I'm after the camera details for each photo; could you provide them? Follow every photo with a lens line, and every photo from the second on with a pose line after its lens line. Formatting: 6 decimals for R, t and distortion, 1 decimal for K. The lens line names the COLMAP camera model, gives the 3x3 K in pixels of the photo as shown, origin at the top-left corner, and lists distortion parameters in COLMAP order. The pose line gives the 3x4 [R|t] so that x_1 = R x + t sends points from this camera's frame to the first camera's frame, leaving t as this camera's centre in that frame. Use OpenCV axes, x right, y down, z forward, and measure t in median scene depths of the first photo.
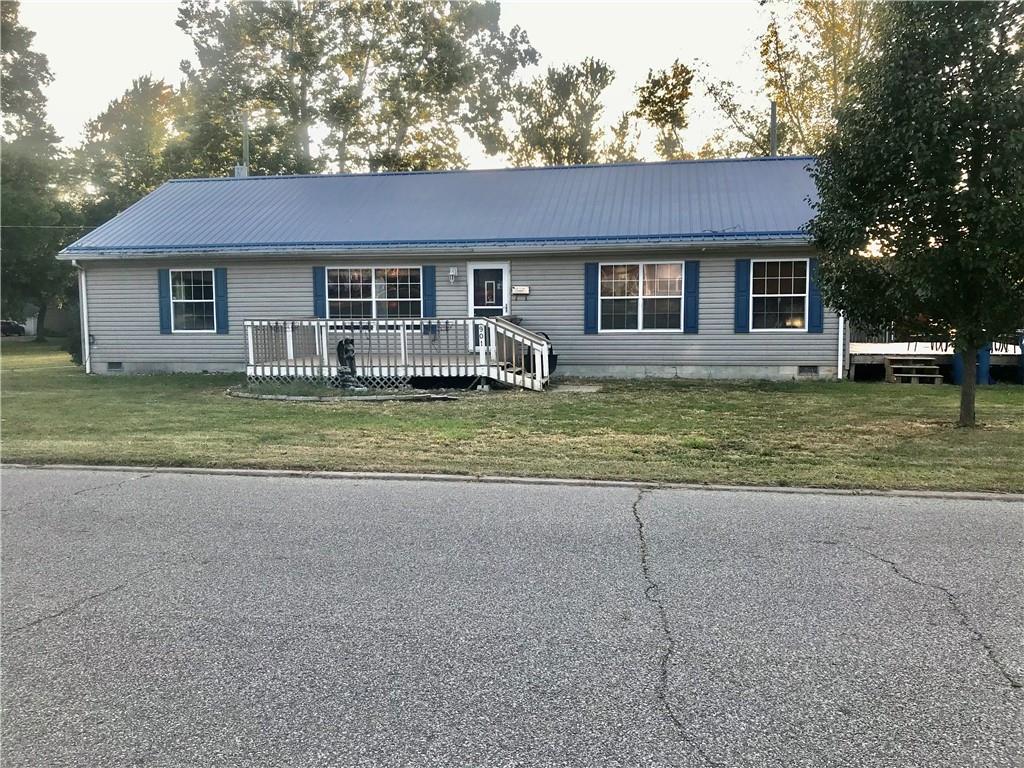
lens RADIAL K [[844.3, 0, 512.0], [0, 844.3, 384.0], [0, 0, 1]] dist [0.095279, -0.174948]
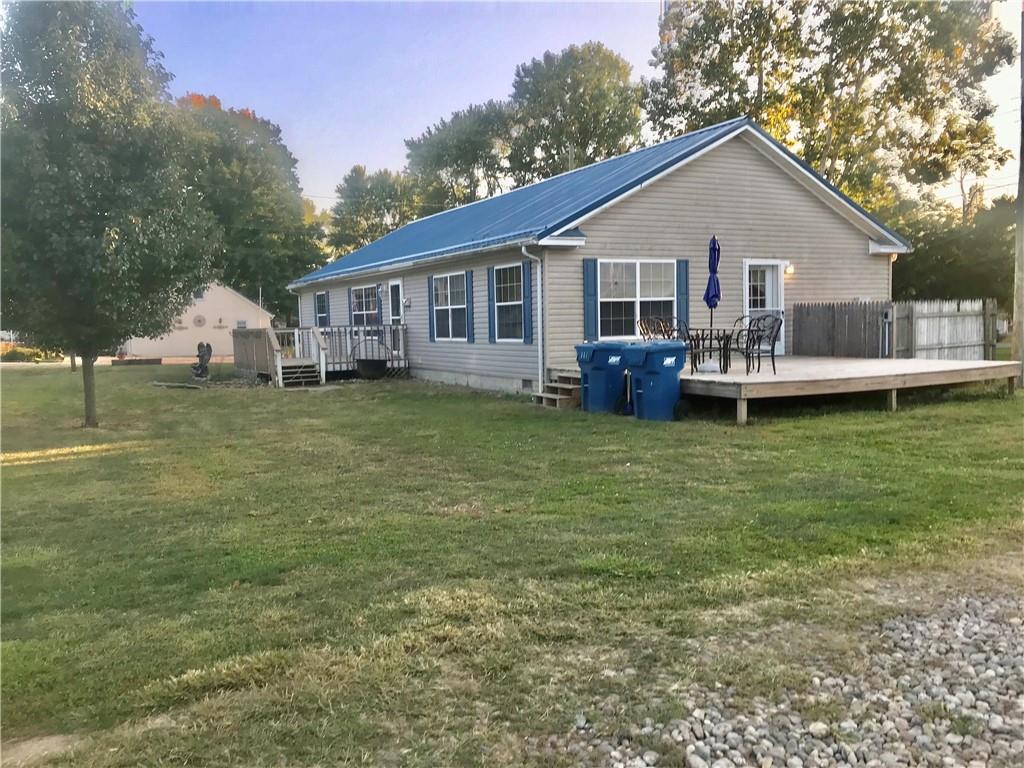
lens RADIAL K [[844.3, 0, 512.0], [0, 844.3, 384.0], [0, 0, 1]] dist [0.095279, -0.174948]
pose [[0.610552, 0.051217, -0.790319, 1.000828], [-0.047595, 0.998476, 0.027937, -0.039083], [0.790545, 0.020558, 0.612059, 0.407873]]
